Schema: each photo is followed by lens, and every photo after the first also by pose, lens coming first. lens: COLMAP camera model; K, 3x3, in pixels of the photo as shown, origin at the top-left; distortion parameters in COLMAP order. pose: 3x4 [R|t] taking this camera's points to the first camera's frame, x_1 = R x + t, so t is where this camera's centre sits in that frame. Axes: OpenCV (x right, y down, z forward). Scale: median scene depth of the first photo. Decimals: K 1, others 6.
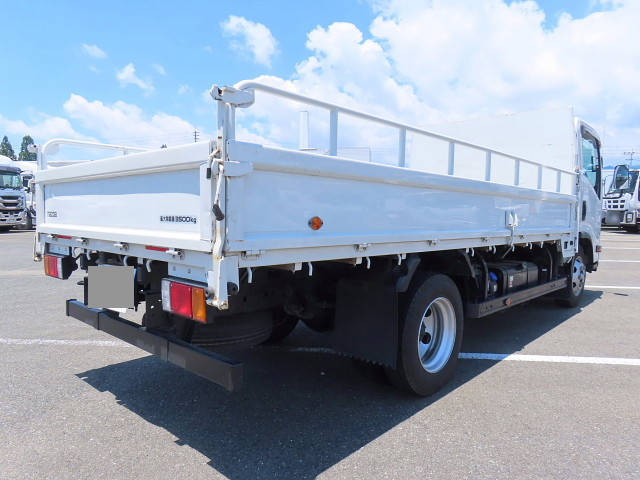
lens RADIAL K [[455.9, 0, 320.9], [0, 455.9, 241.2], [0, 0, 1]] dist [0.006206, 0.002435]
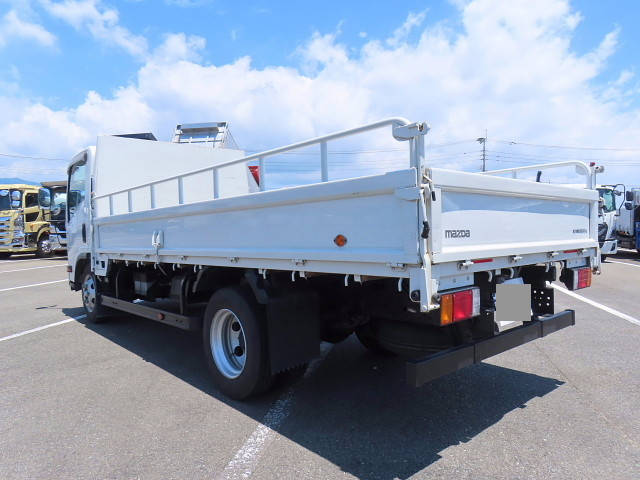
lens RADIAL K [[455.9, 0, 318.3], [0, 455.9, 240.0], [0, 0, 1]] dist [0.006206, 0.002435]
pose [[0.088273, -0.027092, 0.995728, -1.328610], [0.078889, 0.996680, 0.020124, -0.080729], [-0.992967, 0.076776, 0.090117, 1.157004]]
